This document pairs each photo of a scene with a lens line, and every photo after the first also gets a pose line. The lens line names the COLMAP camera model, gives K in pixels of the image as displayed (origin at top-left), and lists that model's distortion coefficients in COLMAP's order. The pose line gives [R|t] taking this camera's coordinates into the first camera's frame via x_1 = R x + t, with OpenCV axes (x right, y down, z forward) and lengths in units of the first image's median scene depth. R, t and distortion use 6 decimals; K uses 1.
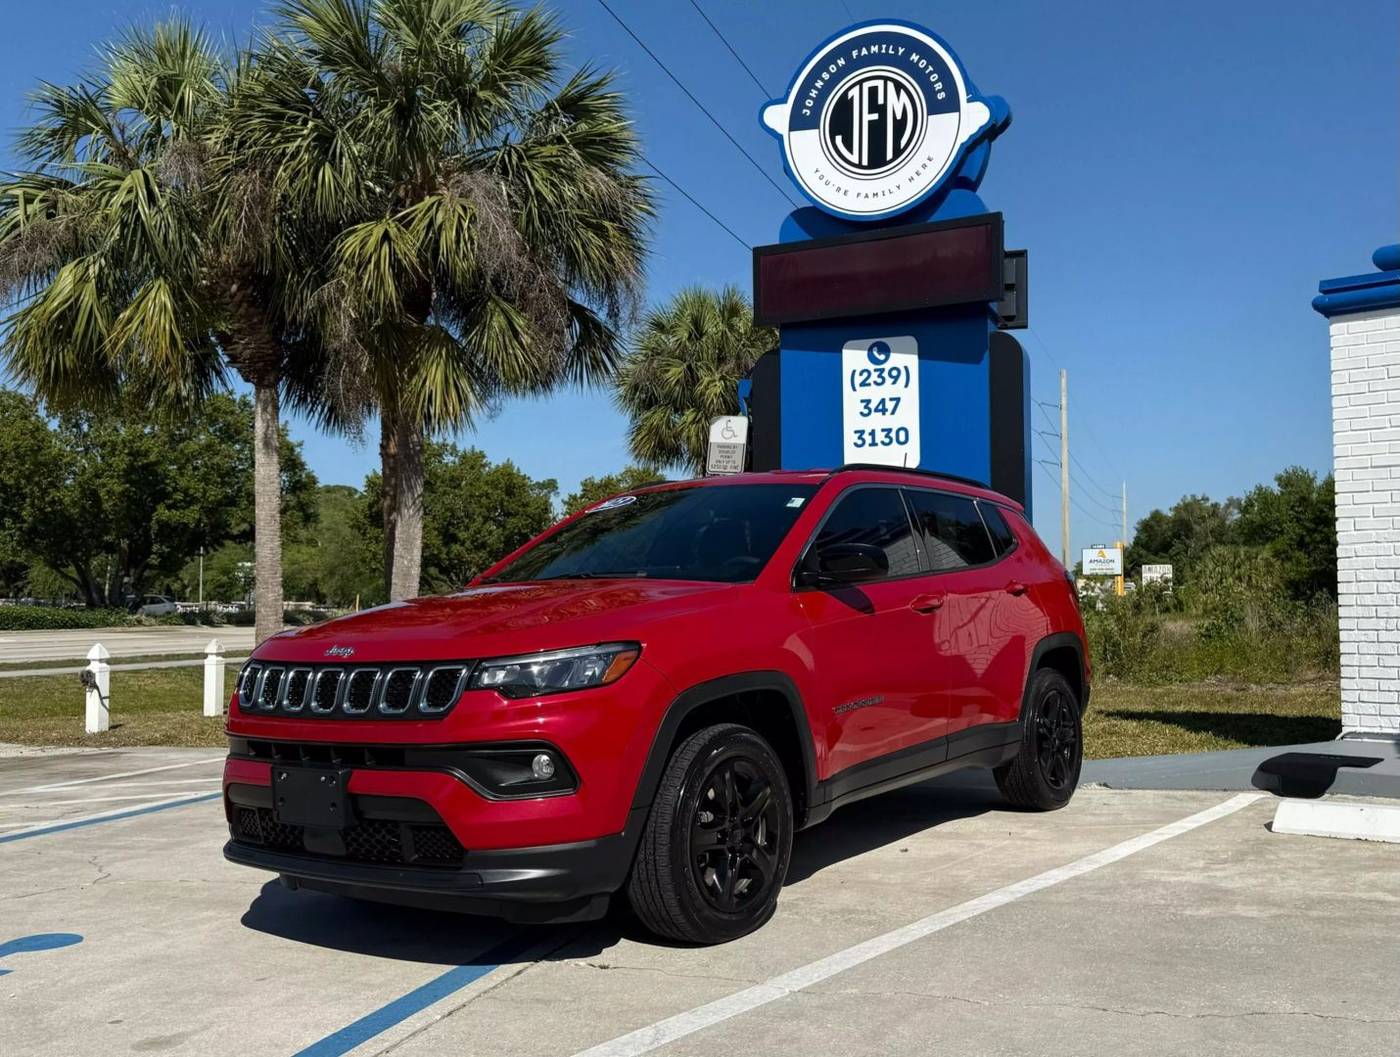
lens RADIAL K [[1409.9, 0, 804.2], [0, 1409.9, 519.6], [0, 0, 1]] dist [0.133824, -0.321319]
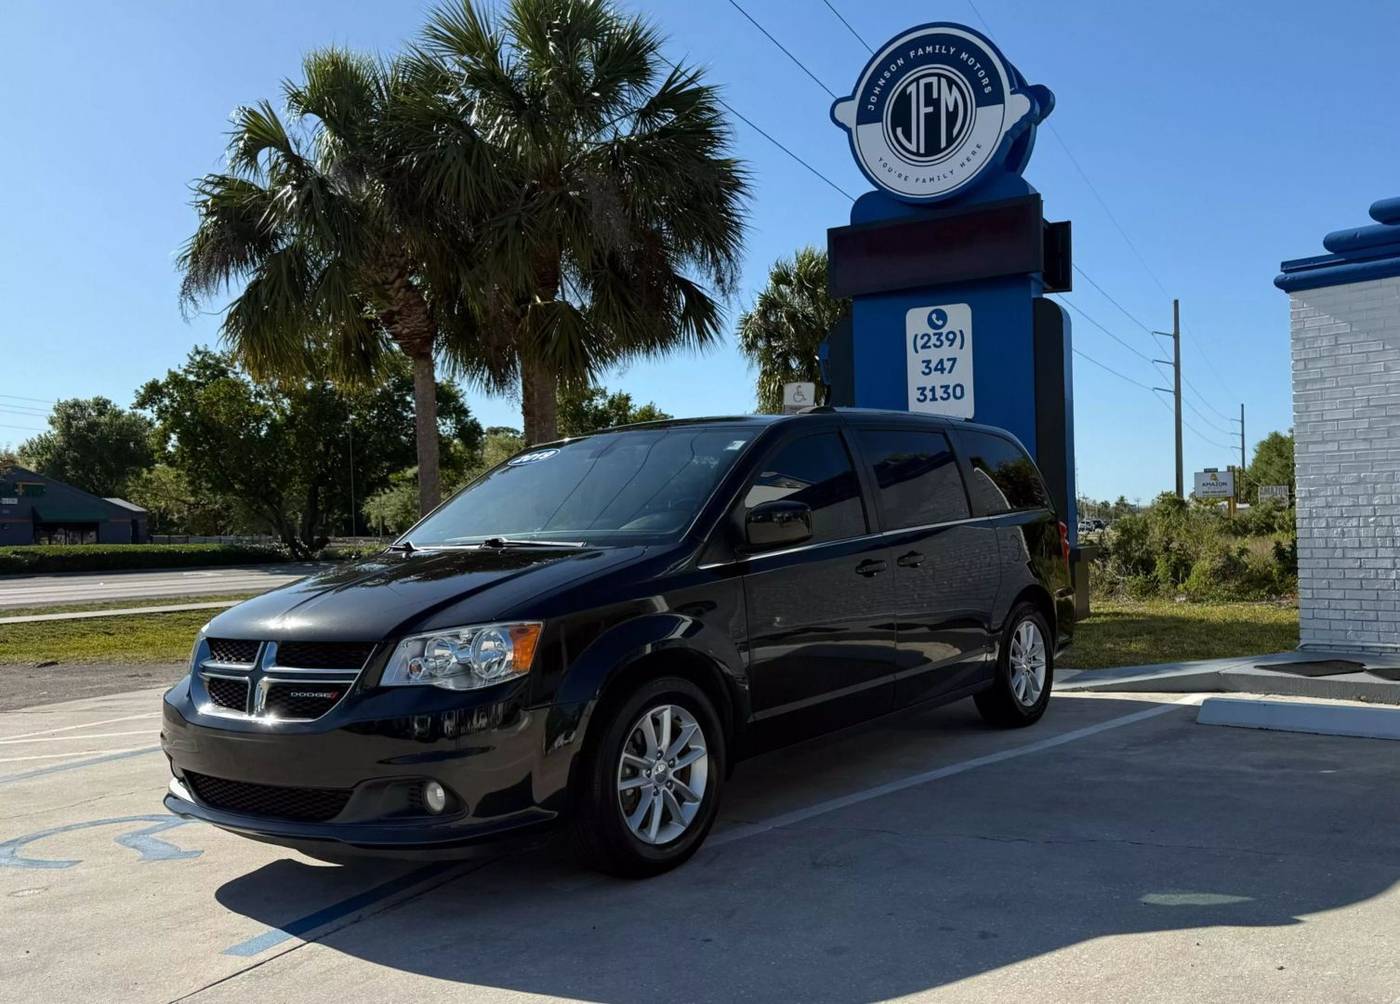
lens RADIAL K [[1343.8, 0, 814.8], [0, 1343.8, 518.4], [0, 0, 1]] dist [0.105272, -0.229847]
pose [[0.995642, -0.016849, -0.091718, 0.051454], [0.021557, 0.998487, 0.050586, -0.014114], [0.090727, -0.052342, 0.994499, -0.101180]]
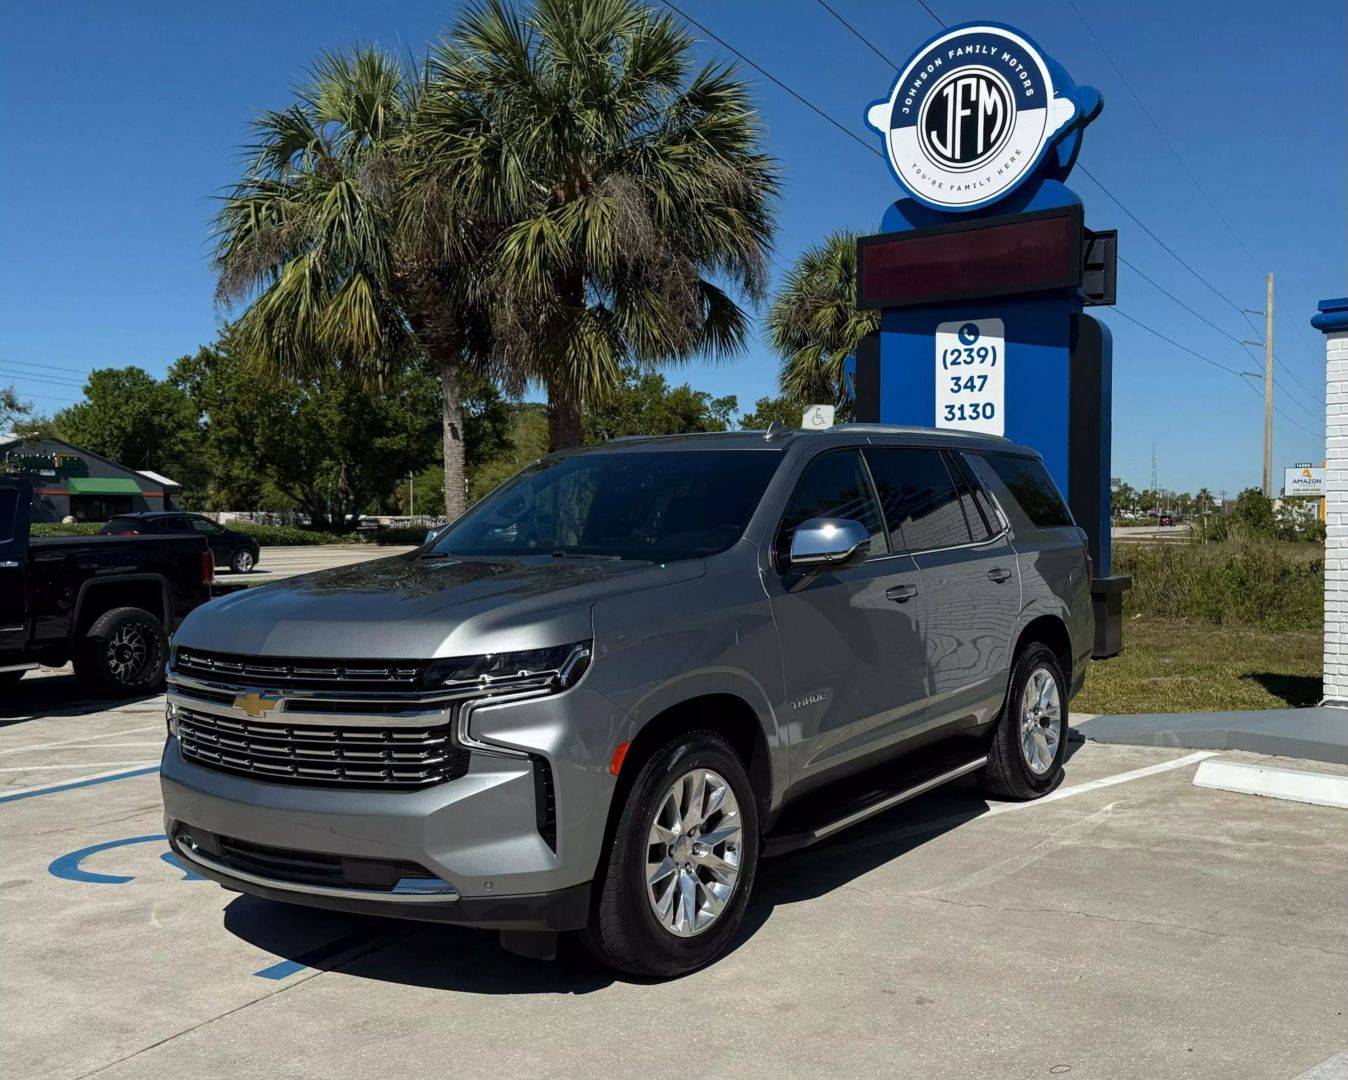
lens RADIAL K [[1437.4, 0, 689.6], [0, 1437.4, 562.4], [0, 0, 1]] dist [0.162857, -0.495842]
pose [[0.977853, 0.013857, -0.208832, 0.078183], [0.005503, 0.995759, 0.091840, -0.046042], [0.209219, -0.090956, 0.973630, -0.152569]]
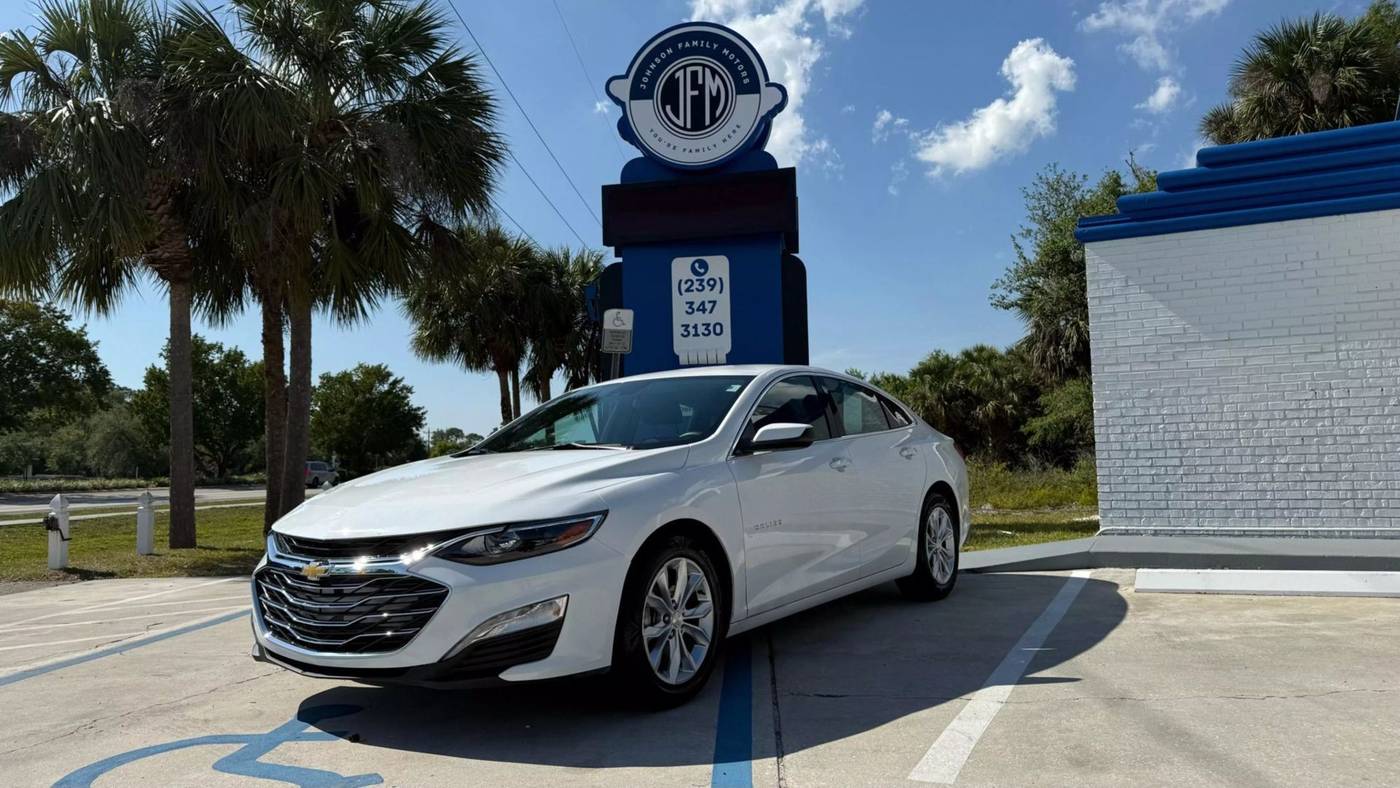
lens RADIAL K [[1047.6, 0, 700.0], [0, 1047.6, 394.0], [0, 0, 1]] dist [0.084279, -0.159844]
pose [[0.977118, 0.001518, 0.212693, -0.158885], [0.001391, 0.999908, -0.013526, 0.016192], [-0.212693, 0.013512, 0.977026, 0.025033]]
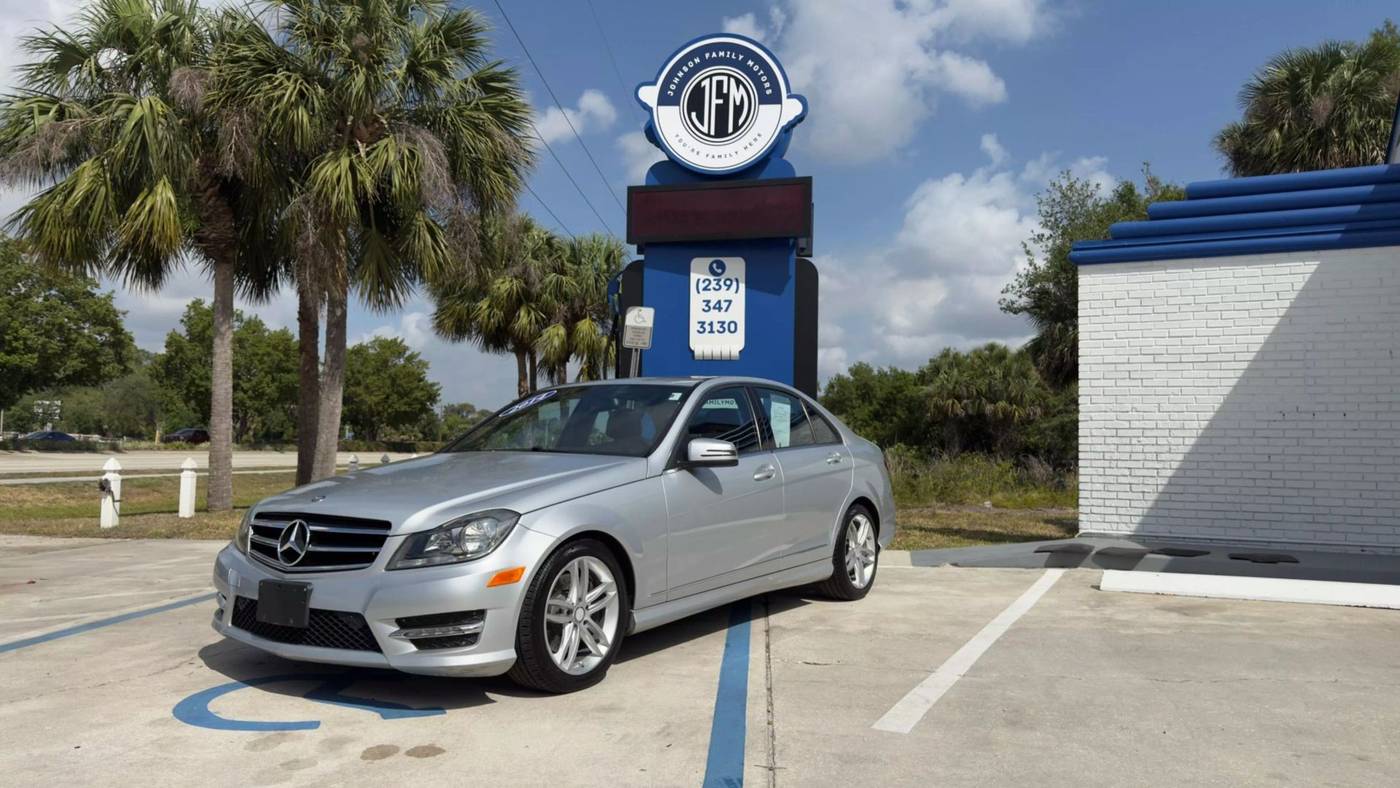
lens RADIAL K [[1047.6, 0, 700.0], [0, 1047.6, 394.0], [0, 0, 1]] dist [0.084279, -0.159844]
pose [[0.978508, 0.037942, 0.202687, -0.172308], [-0.038963, 0.999240, 0.001051, 0.008177], [-0.202493, -0.008925, 0.979243, -0.028083]]
